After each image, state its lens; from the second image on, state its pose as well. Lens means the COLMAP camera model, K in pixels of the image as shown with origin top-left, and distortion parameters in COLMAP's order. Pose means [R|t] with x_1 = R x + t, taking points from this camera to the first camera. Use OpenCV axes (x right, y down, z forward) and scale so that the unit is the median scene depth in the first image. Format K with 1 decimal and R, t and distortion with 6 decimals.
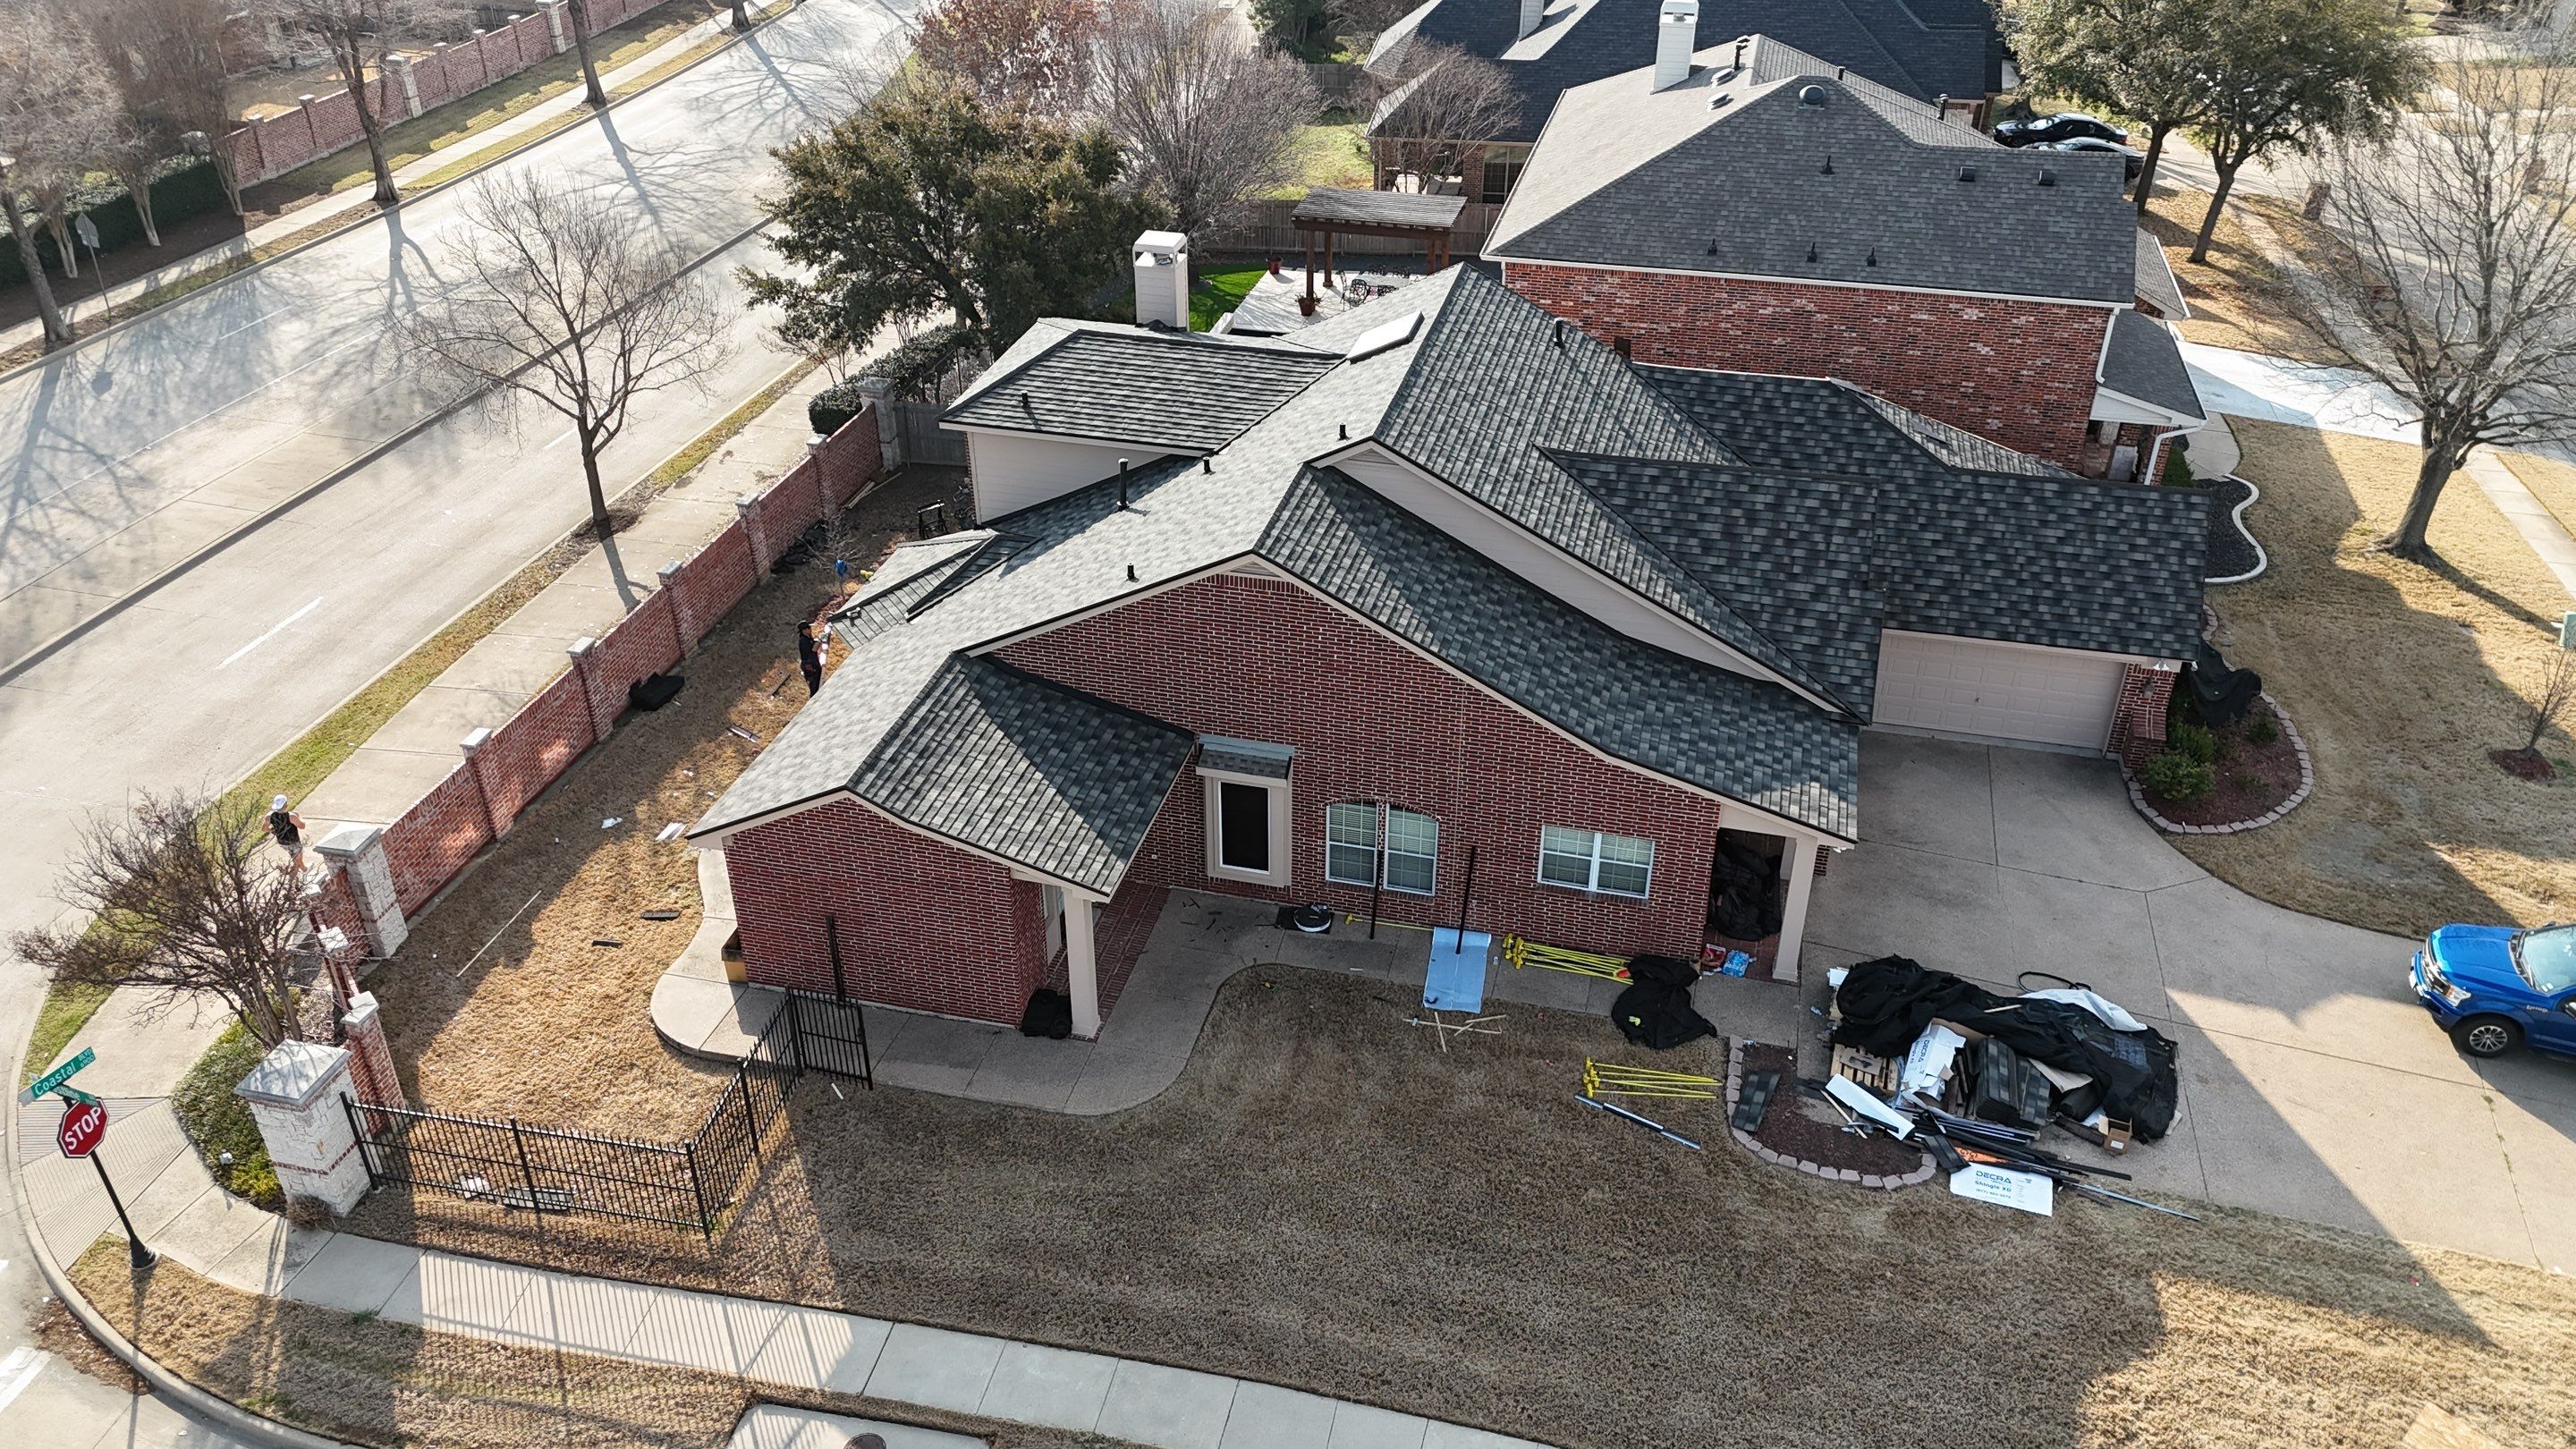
lens RADIAL K [[1907.4, 0, 1303.5], [0, 1907.4, 710.6], [0, 0, 1]] dist [0.076408, -0.072101]
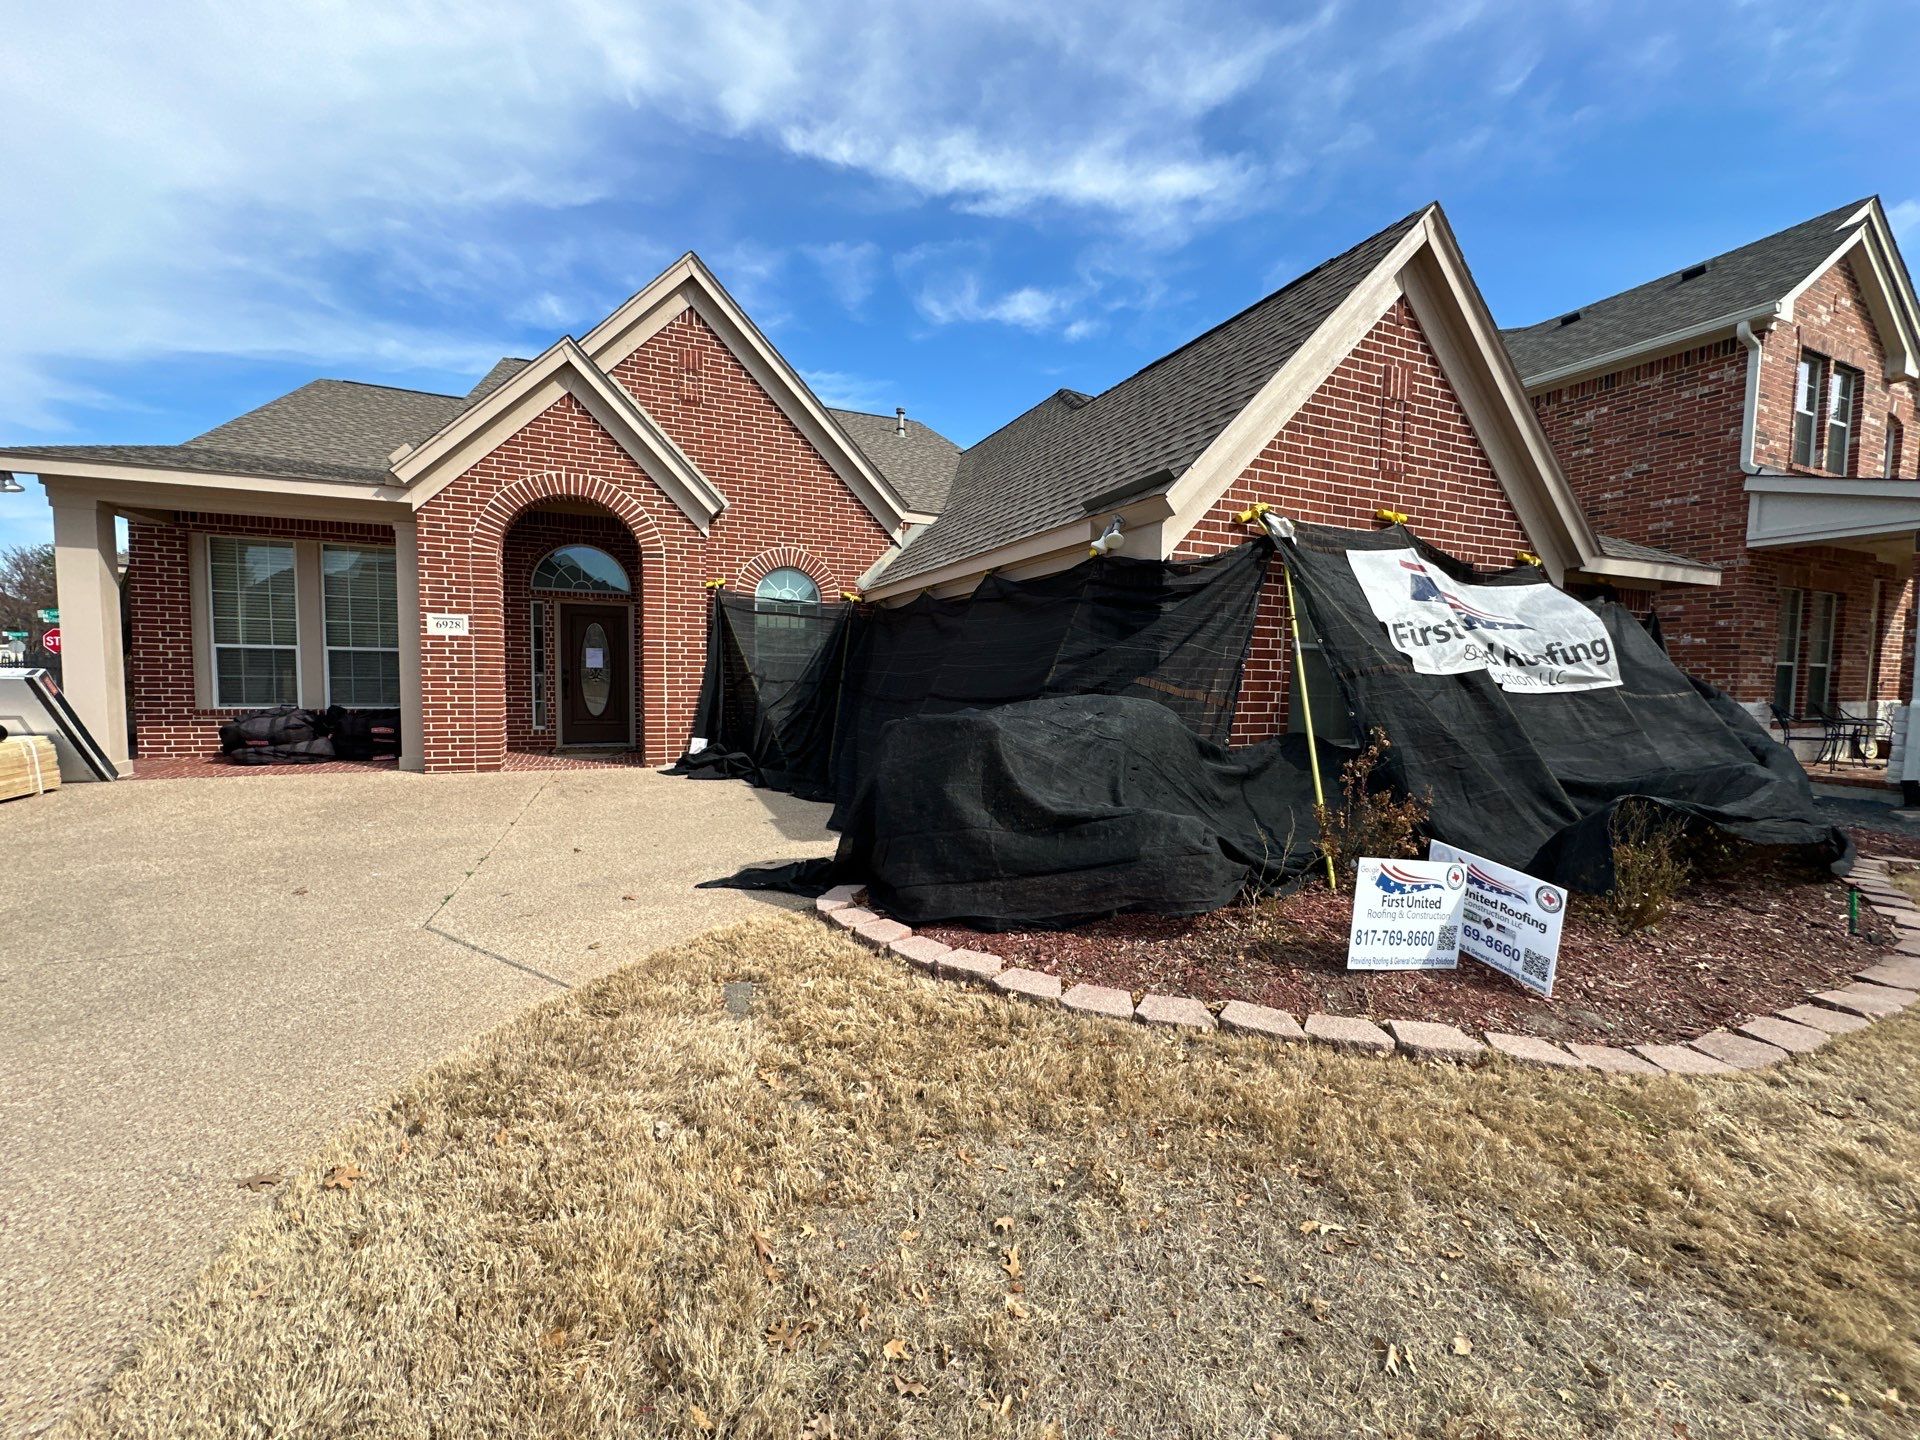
lens RADIAL K [[767.5, 0, 958.2], [0, 767.5, 719.4], [0, 0, 1]] dist [-0.004111, 0.000948]
pose [[0.606202, 0.052601, -0.793569, 0.539251], [-0.427053, 0.863287, -0.269001, 0.058417], [0.670928, 0.501965, 0.545790, 0.906008]]
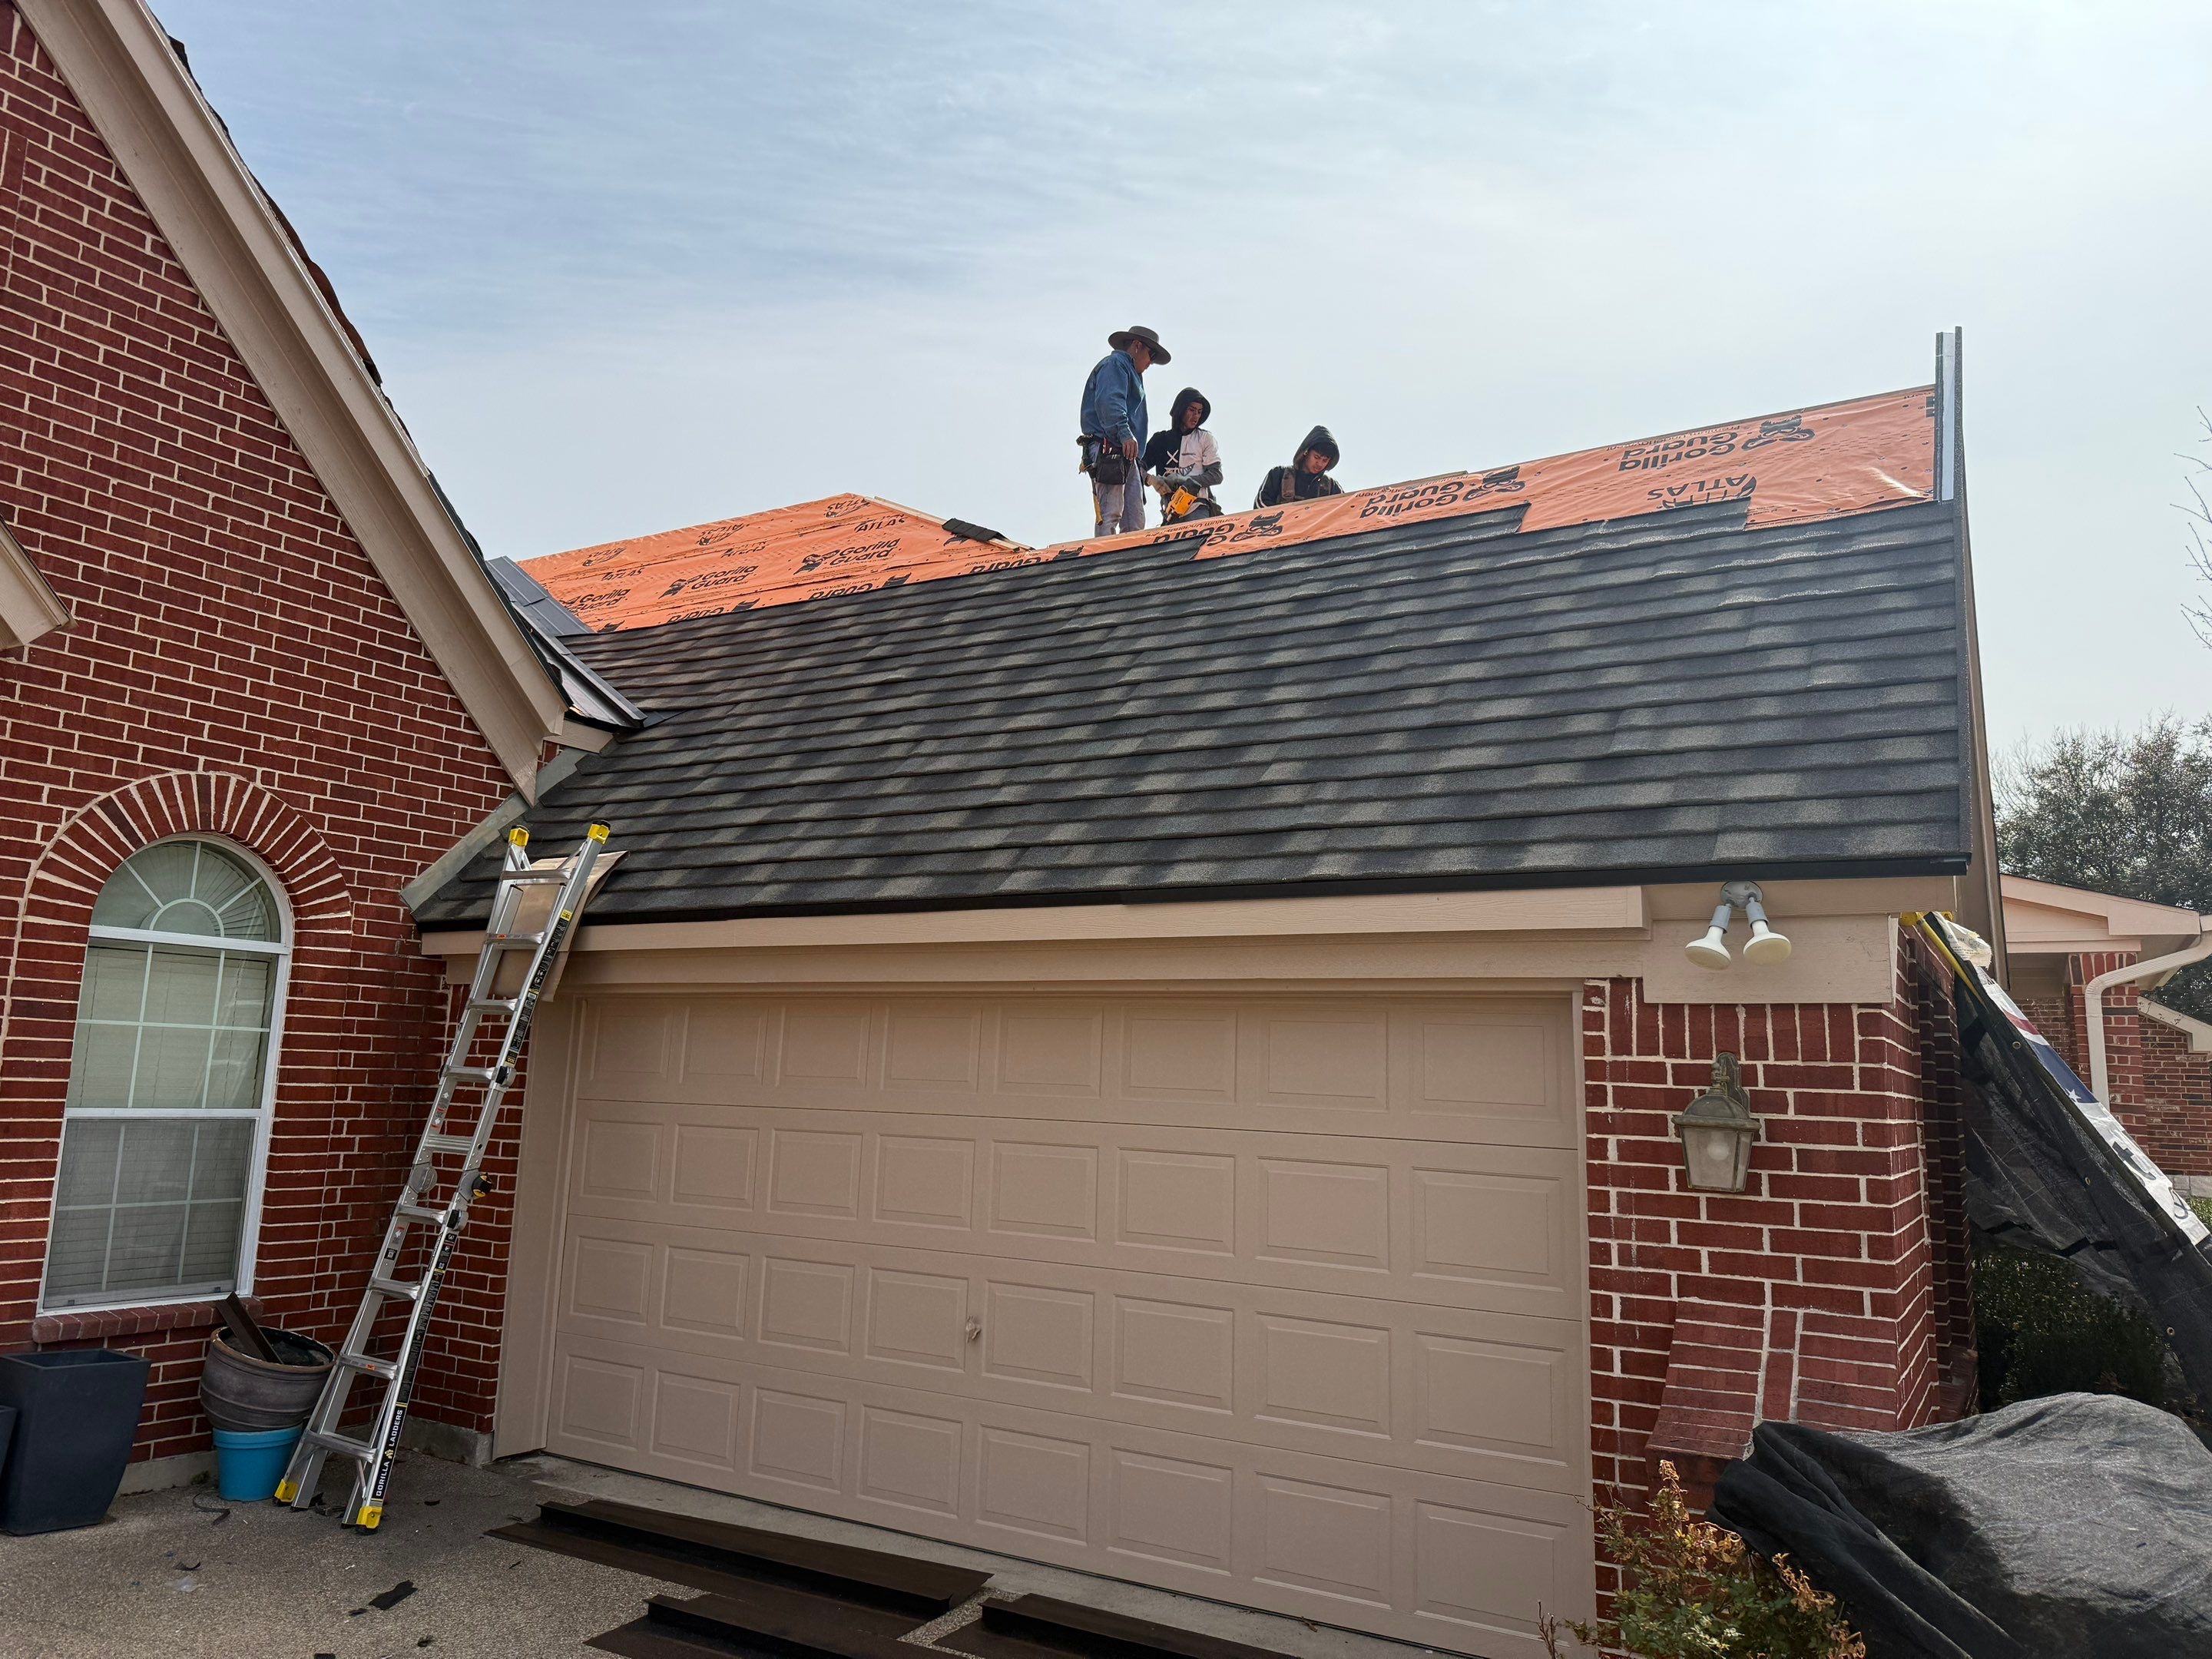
lens RADIAL K [[1532.9, 0, 1101.7], [0, 1532.9, 820.7], [0, 0, 1]] dist [0.046832, -0.030979]
pose [[0.954467, -0.021852, -0.297516, 0.427541], [-0.180362, 0.752120, -0.633865, 0.056334], [0.237619, 0.658663, 0.713933, 0.883592]]
